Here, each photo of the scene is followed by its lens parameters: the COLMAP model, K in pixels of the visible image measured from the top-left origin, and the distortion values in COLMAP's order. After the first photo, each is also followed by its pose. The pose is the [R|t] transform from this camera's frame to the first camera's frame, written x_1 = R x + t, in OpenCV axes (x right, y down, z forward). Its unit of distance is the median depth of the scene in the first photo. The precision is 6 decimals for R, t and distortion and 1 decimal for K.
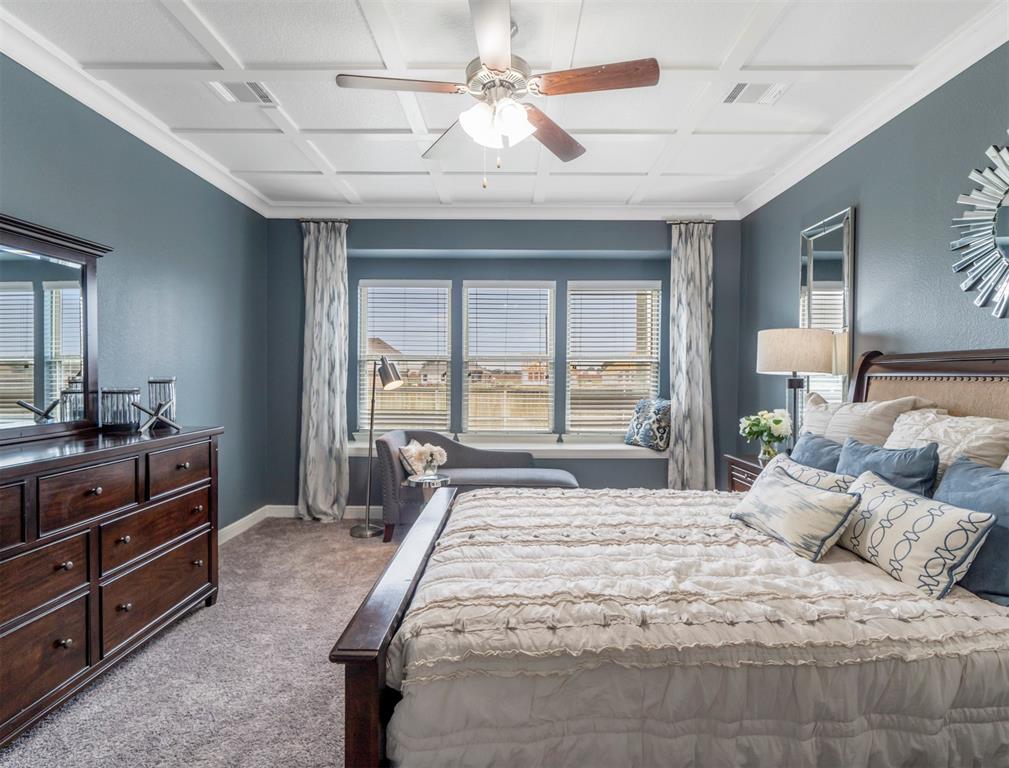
lens RADIAL K [[520.7, 0, 504.5], [0, 520.7, 384.0], [0, 0, 1]] dist [-0.003319, -0.000175]
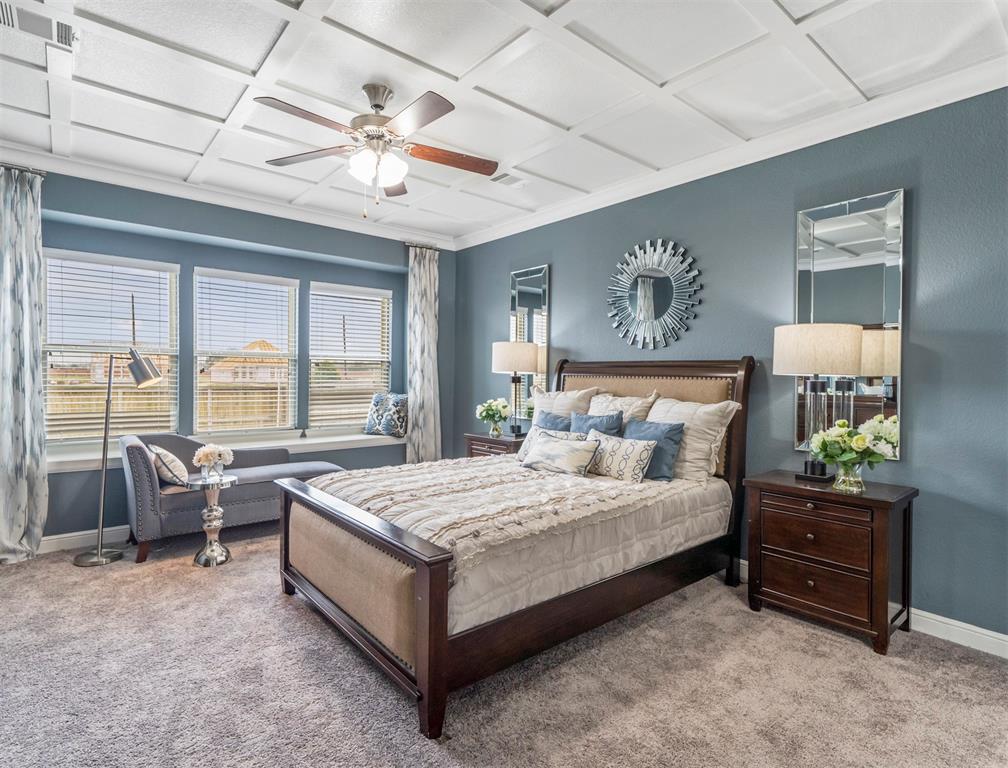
lens RADIAL K [[527.2, 0, 535.2], [0, 527.2, 382.7], [0, 0, 1]] dist [-0.000630, 0.000274]
pose [[0.736187, -0.005690, 0.676754, -0.295395], [0.002676, 0.999981, 0.005496, -0.000536], [-0.676773, -0.002235, 0.736188, -0.086177]]
